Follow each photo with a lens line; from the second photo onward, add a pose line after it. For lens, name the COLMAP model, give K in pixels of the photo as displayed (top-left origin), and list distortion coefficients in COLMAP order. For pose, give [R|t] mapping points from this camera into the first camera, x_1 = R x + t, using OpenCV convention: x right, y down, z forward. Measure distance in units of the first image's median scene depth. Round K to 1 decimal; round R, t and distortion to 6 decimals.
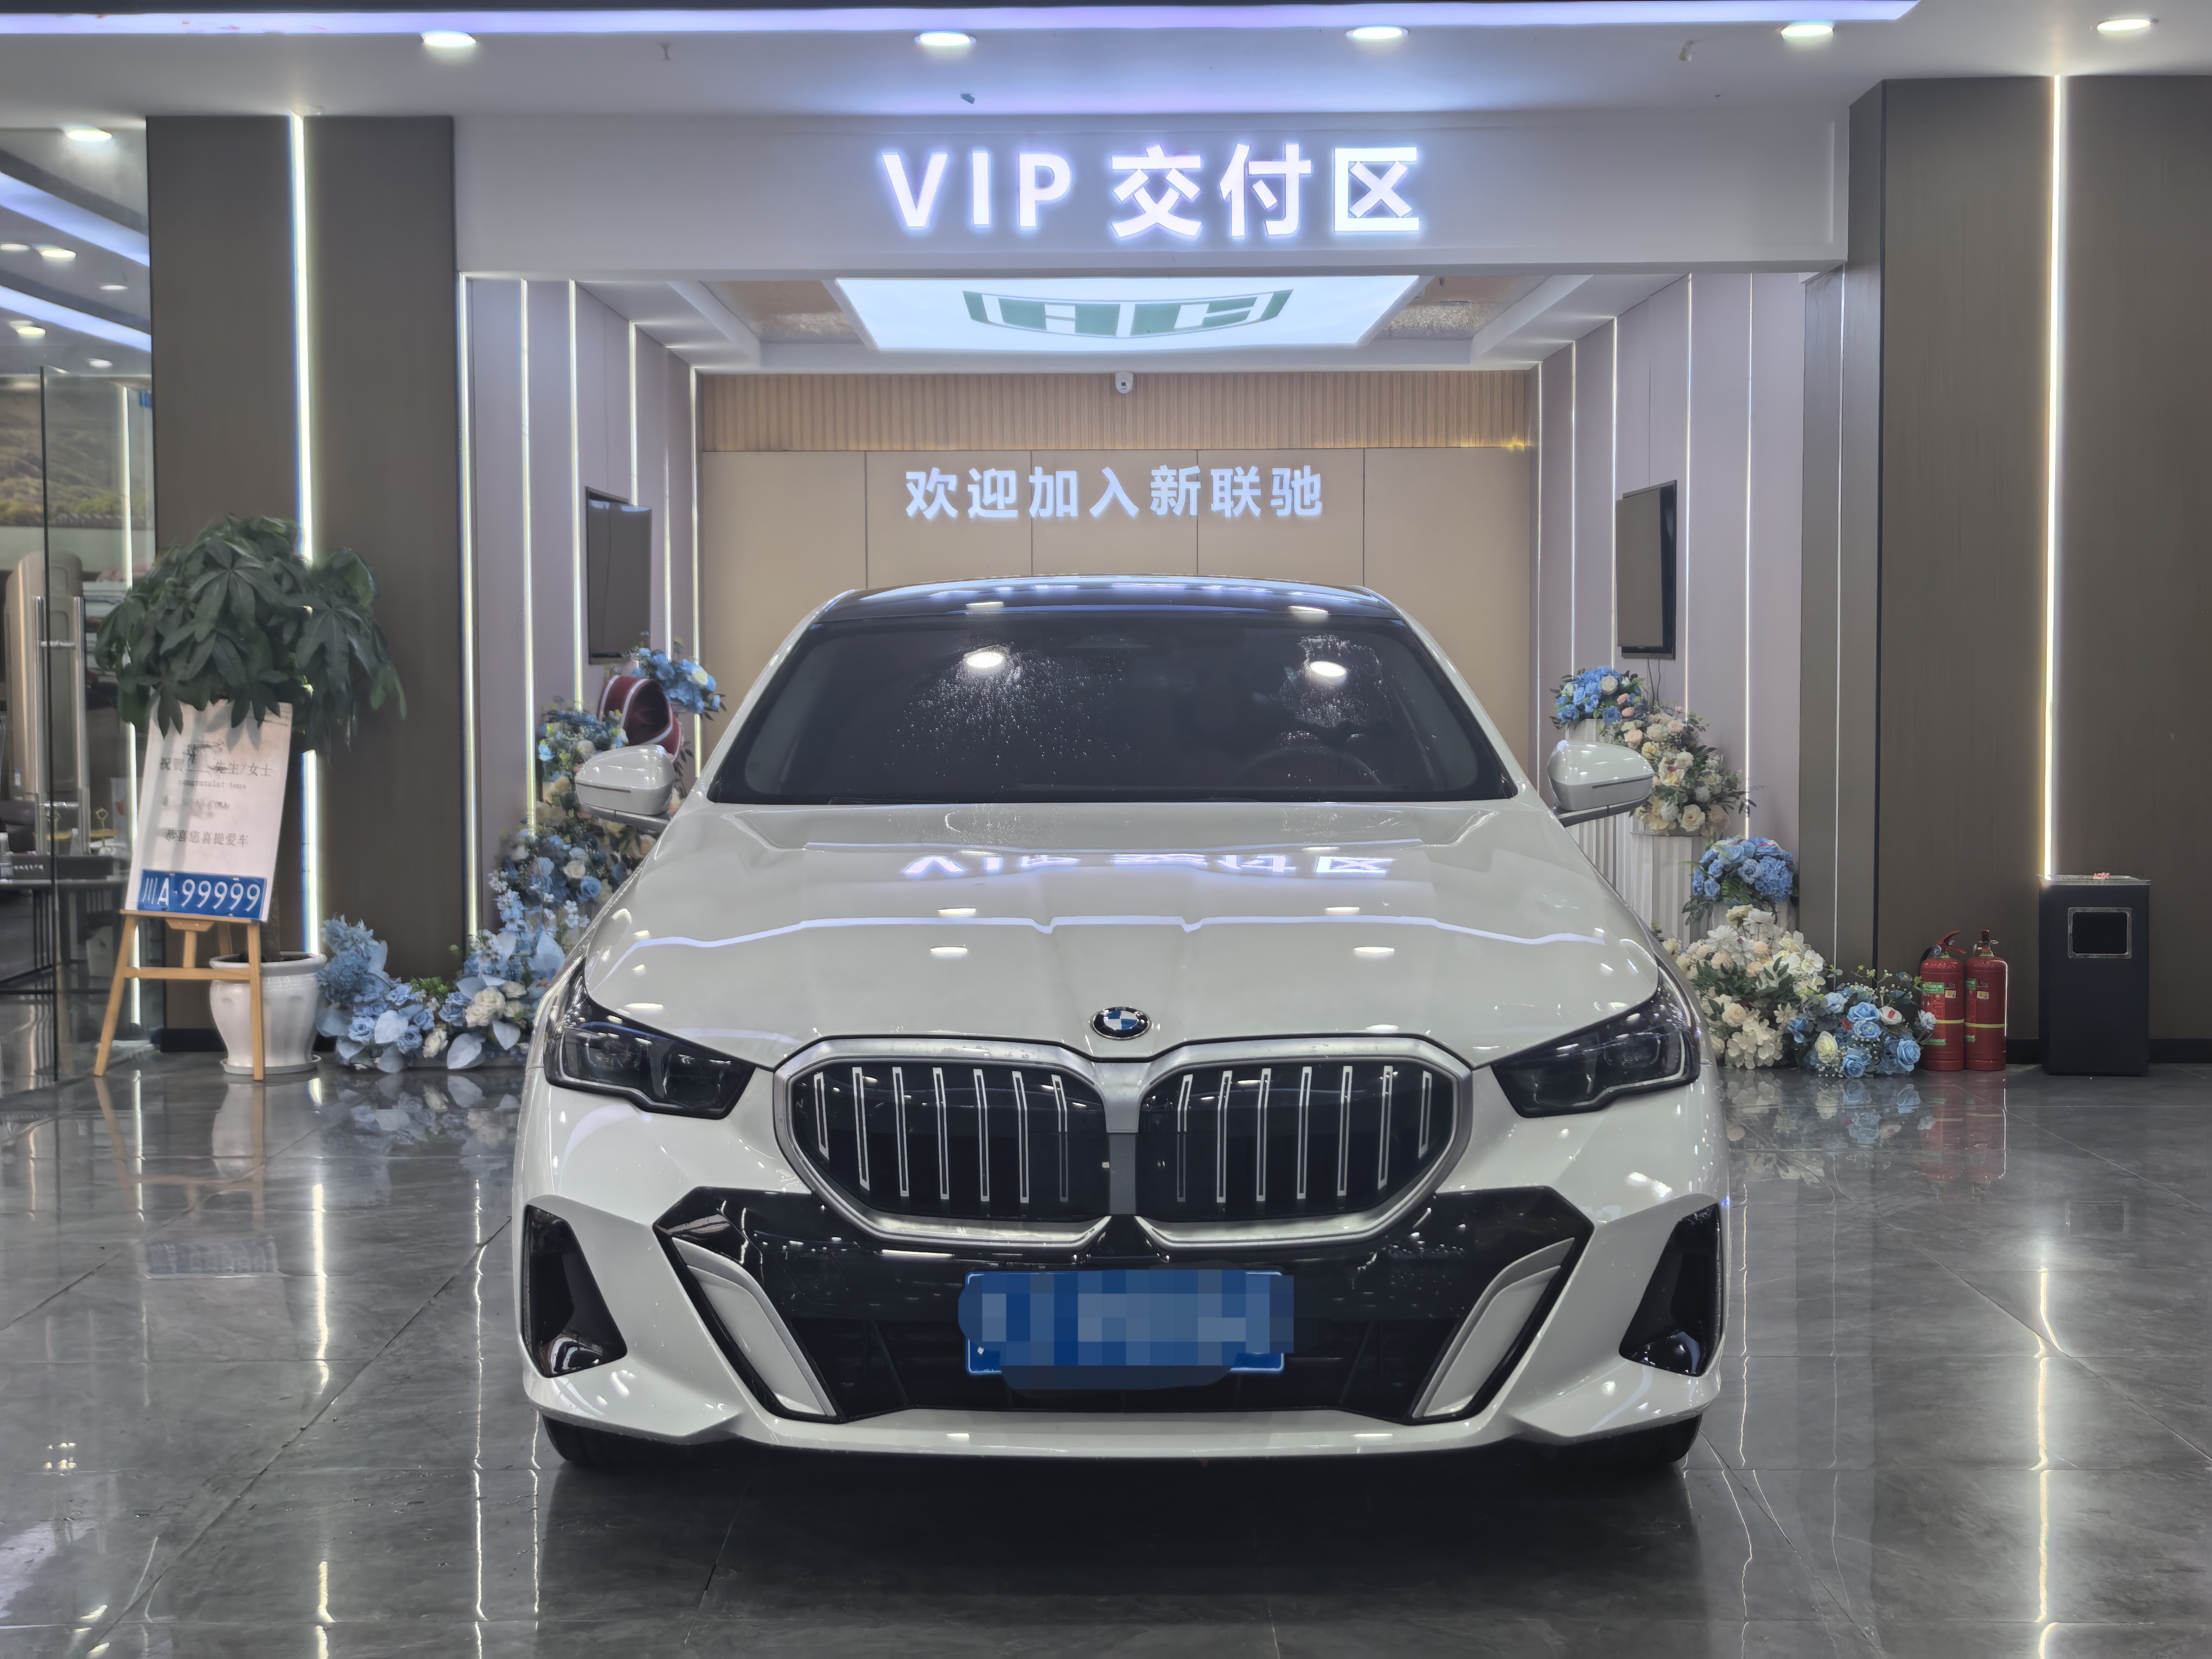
lens RADIAL K [[3284.3, 0, 1106.0], [0, 3284.3, 829.5], [0, 0, 1]] dist [0.079665, 0.026450]
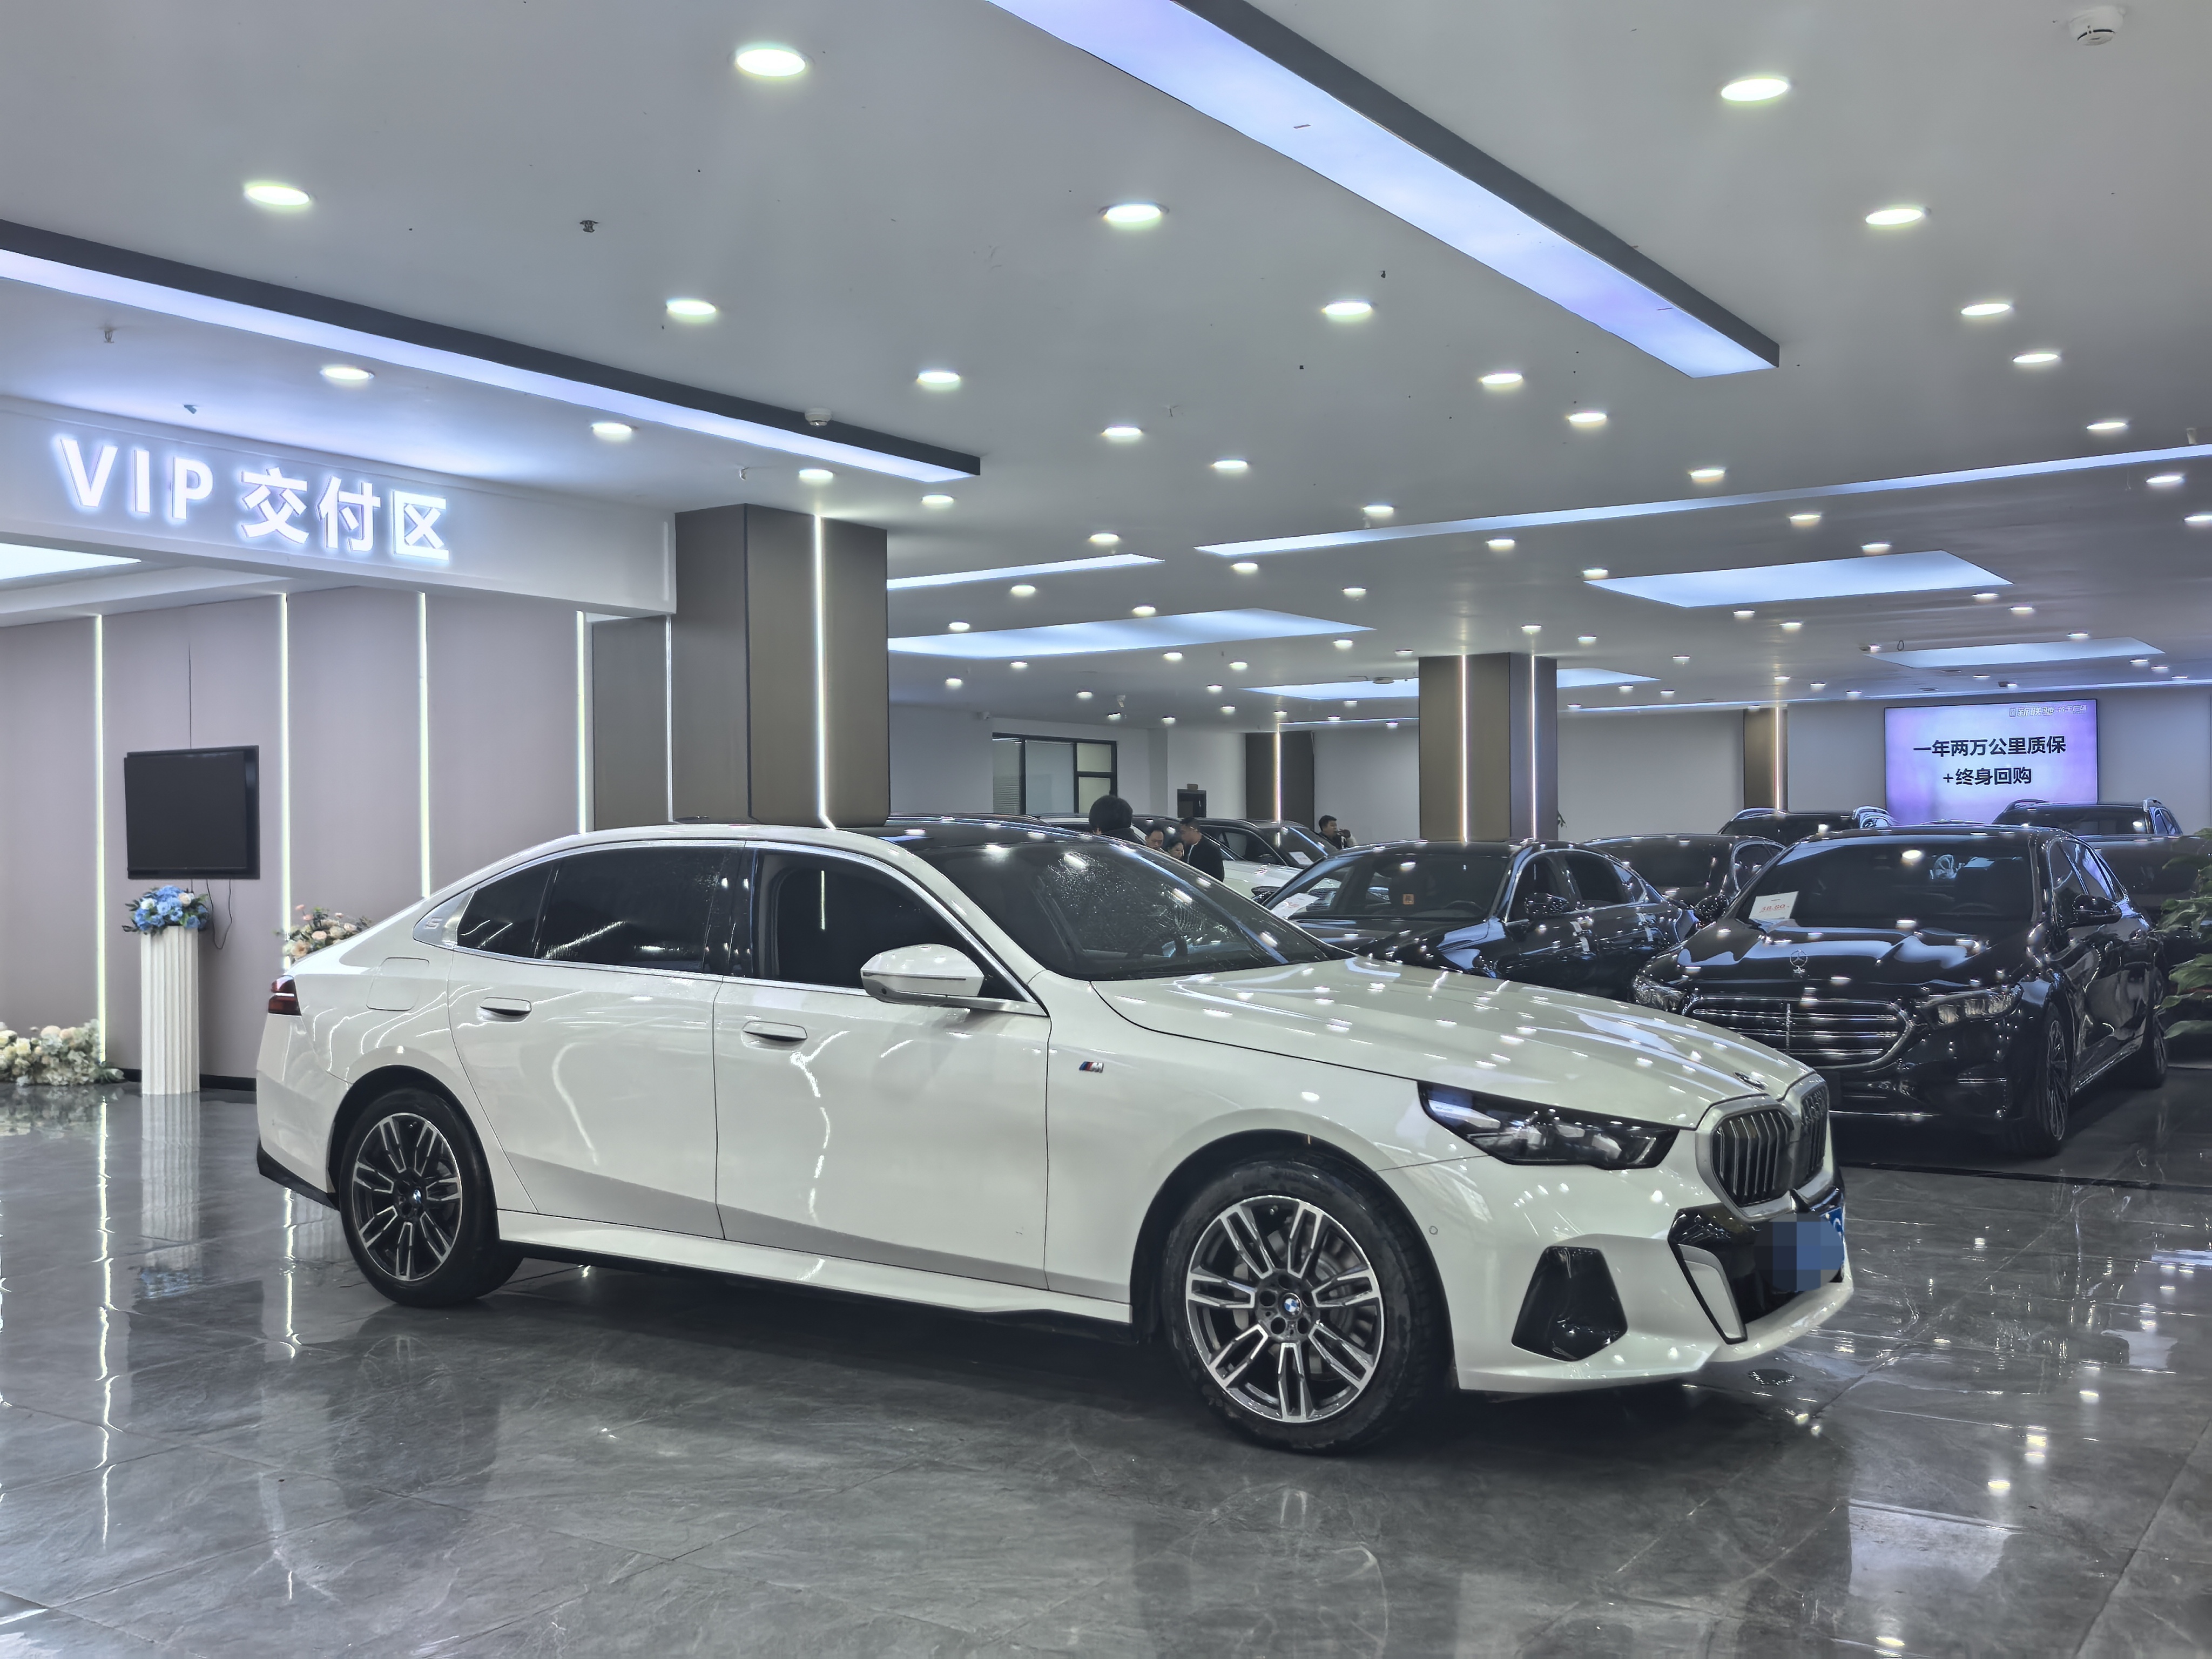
lens RADIAL K [[2179.6, 0, 1106.0], [0, 2179.6, 829.5], [0, 0, 1]] dist [0.059972, -0.133353]
pose [[0.506454, 0.004843, 0.862253, -0.537172], [0.057660, 0.997556, -0.039470, -0.021274], [-0.860337, 0.069707, 0.504937, 0.324531]]
